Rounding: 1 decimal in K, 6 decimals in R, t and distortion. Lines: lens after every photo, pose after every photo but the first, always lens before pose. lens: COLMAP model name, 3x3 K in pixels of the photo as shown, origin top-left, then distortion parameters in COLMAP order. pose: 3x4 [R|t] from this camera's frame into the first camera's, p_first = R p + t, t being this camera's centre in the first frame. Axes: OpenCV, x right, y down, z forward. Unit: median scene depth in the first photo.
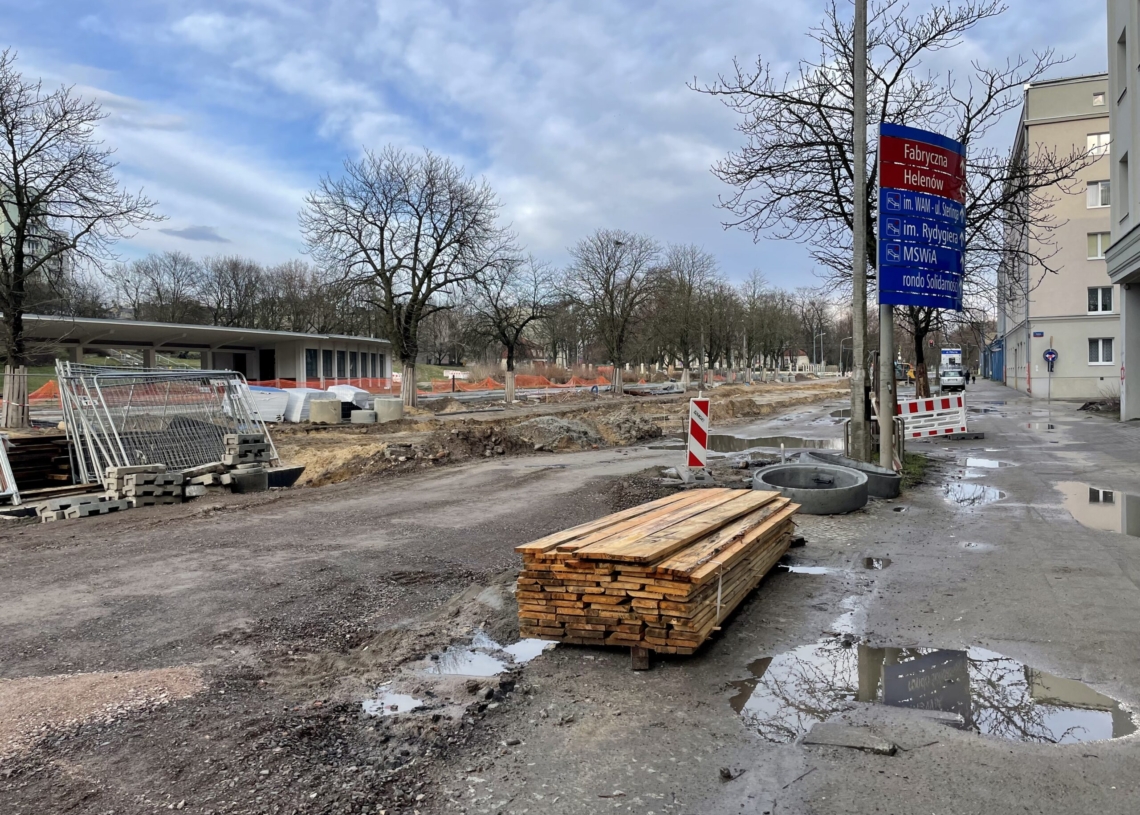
lens RADIAL K [[855.4, 0, 578.5], [0, 855.4, 404.8], [0, 0, 1]] dist [0.100926, -0.129913]
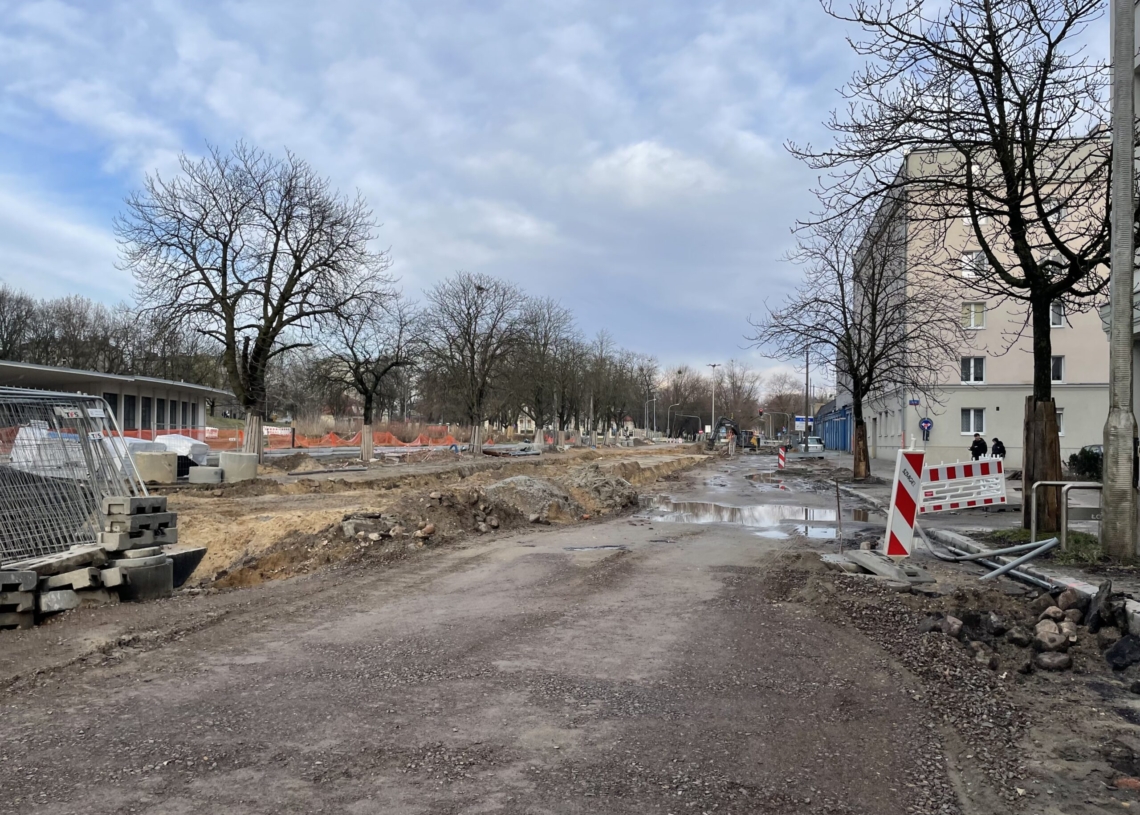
lens RADIAL K [[892.3, 0, 571.0], [0, 892.3, 442.2], [0, 0, 1]] dist [0.107220, -0.147301]
pose [[0.981658, 0.022518, 0.189318, -0.065435], [-0.016962, 0.999378, -0.030920, 0.003390], [-0.189896, 0.027141, 0.981429, 0.104950]]
